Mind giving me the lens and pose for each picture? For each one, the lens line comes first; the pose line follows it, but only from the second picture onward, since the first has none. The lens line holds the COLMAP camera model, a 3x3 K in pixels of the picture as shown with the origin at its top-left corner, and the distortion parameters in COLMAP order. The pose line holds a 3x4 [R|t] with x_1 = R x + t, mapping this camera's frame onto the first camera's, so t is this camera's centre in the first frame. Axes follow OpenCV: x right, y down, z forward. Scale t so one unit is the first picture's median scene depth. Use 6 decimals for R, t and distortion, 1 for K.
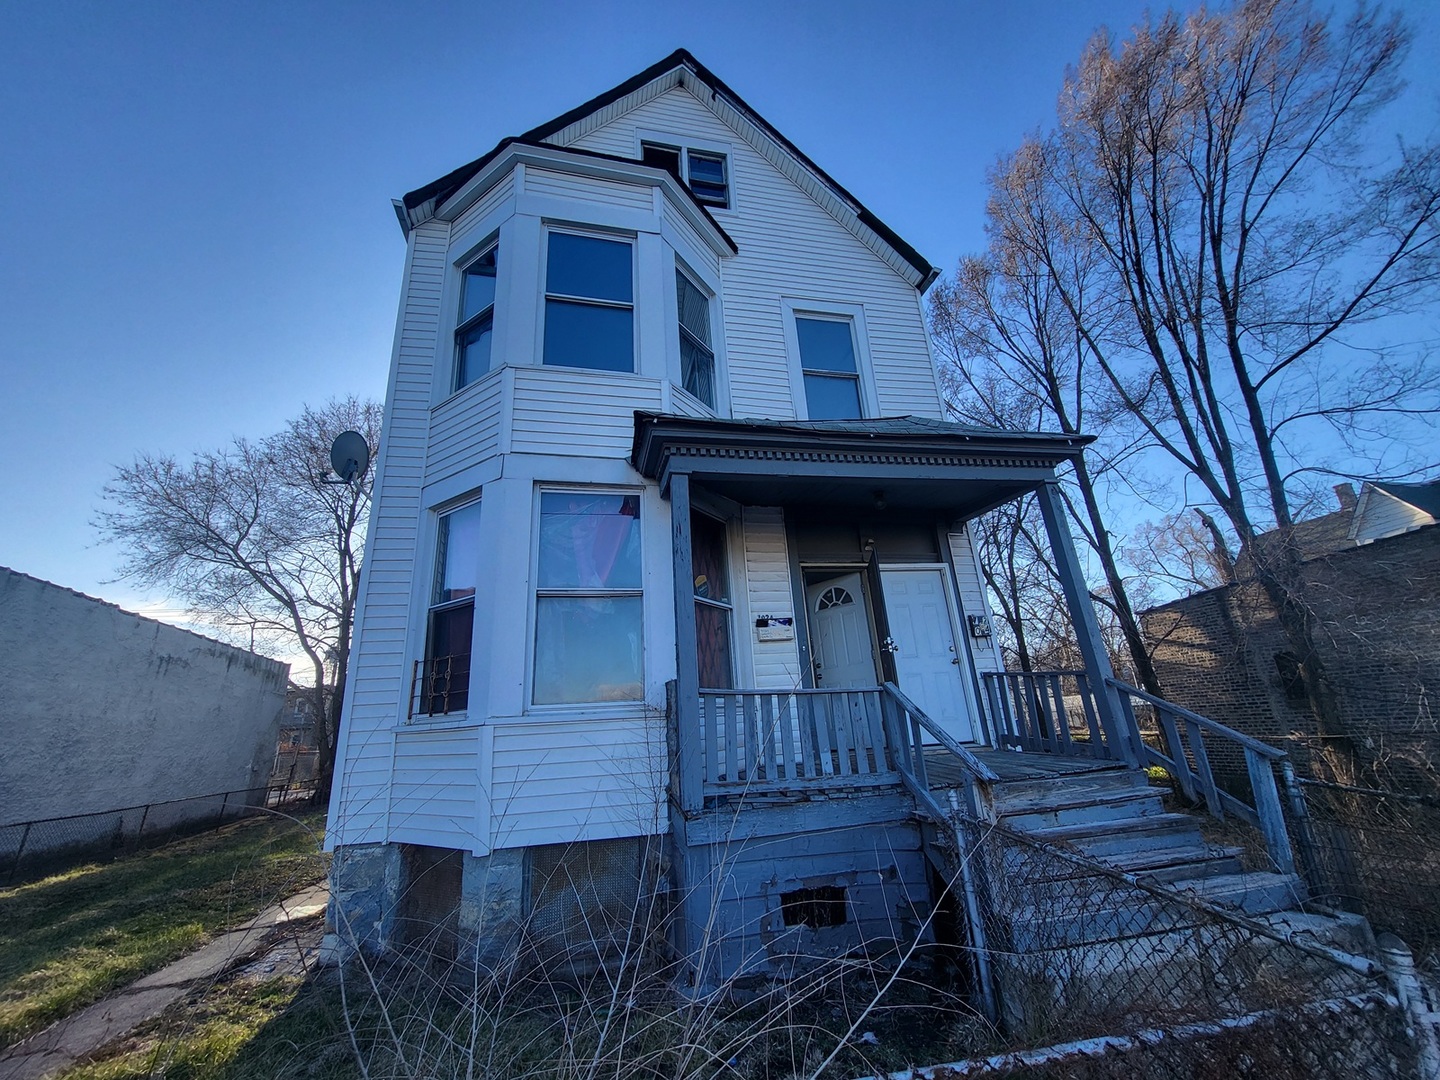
lens RADIAL K [[569.1, 0, 720.1], [0, 569.1, 539.0], [0, 0, 1]] dist [-0.001556, 0.000618]
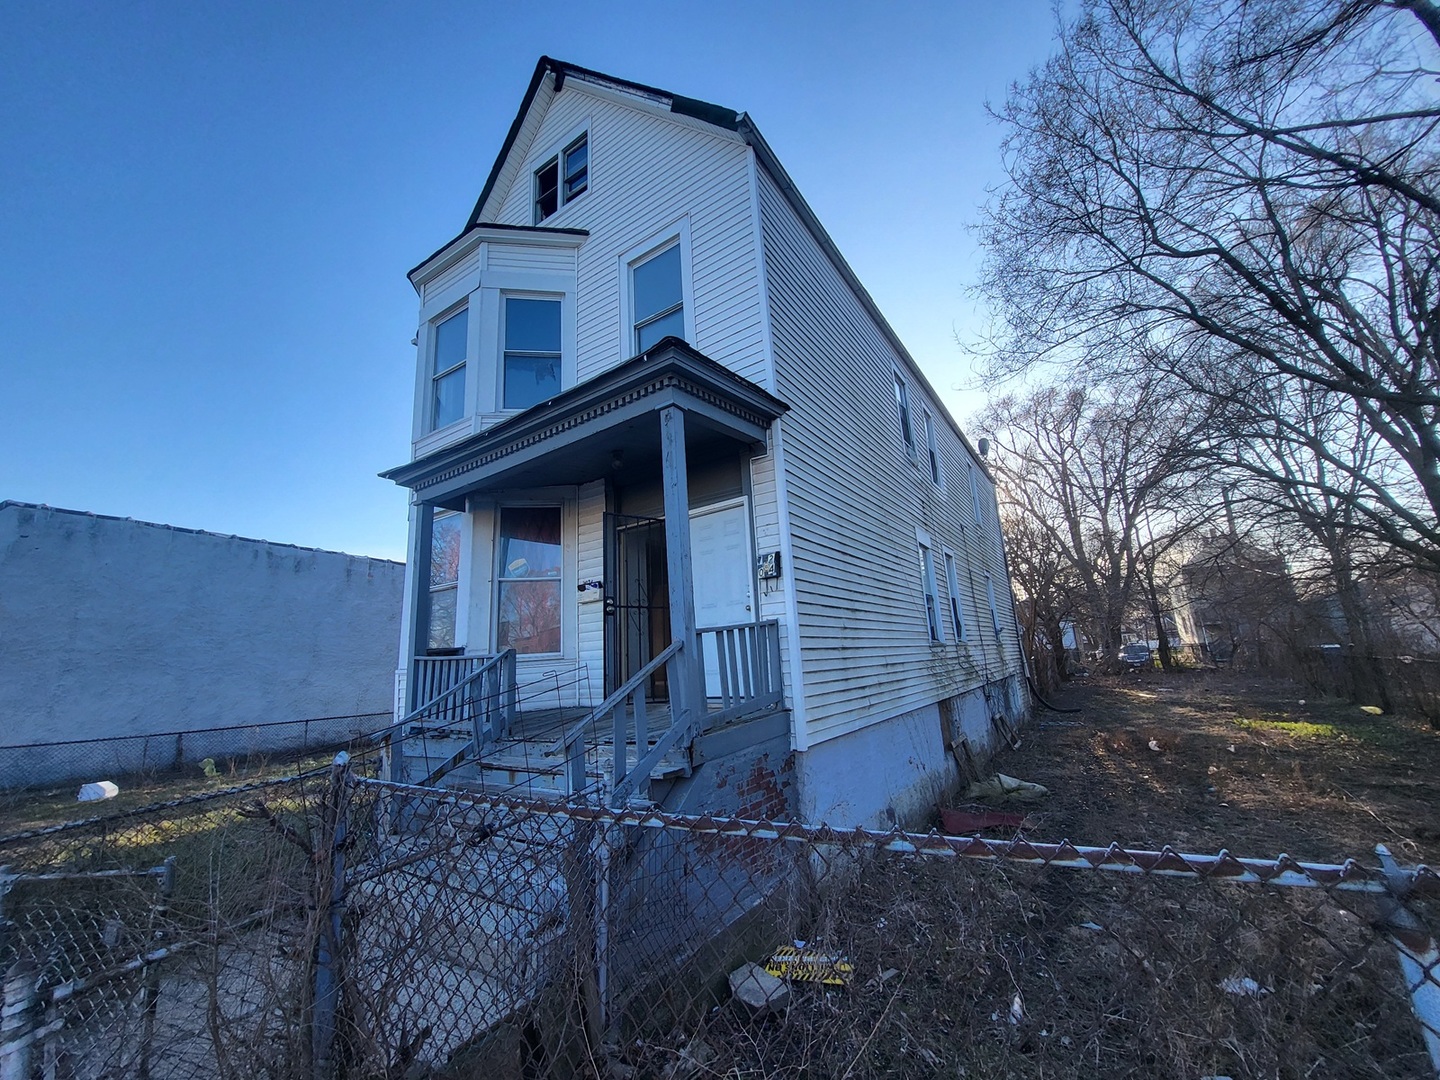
lens RADIAL K [[569.1, 0, 717.3], [0, 569.1, 540.0], [0, 0, 1]] dist [-0.001556, 0.000618]
pose [[0.677535, -0.133100, -0.723346, 0.981536], [0.243798, 0.968529, 0.050142, 0.053764], [0.693908, -0.210323, 0.688662, 0.363534]]
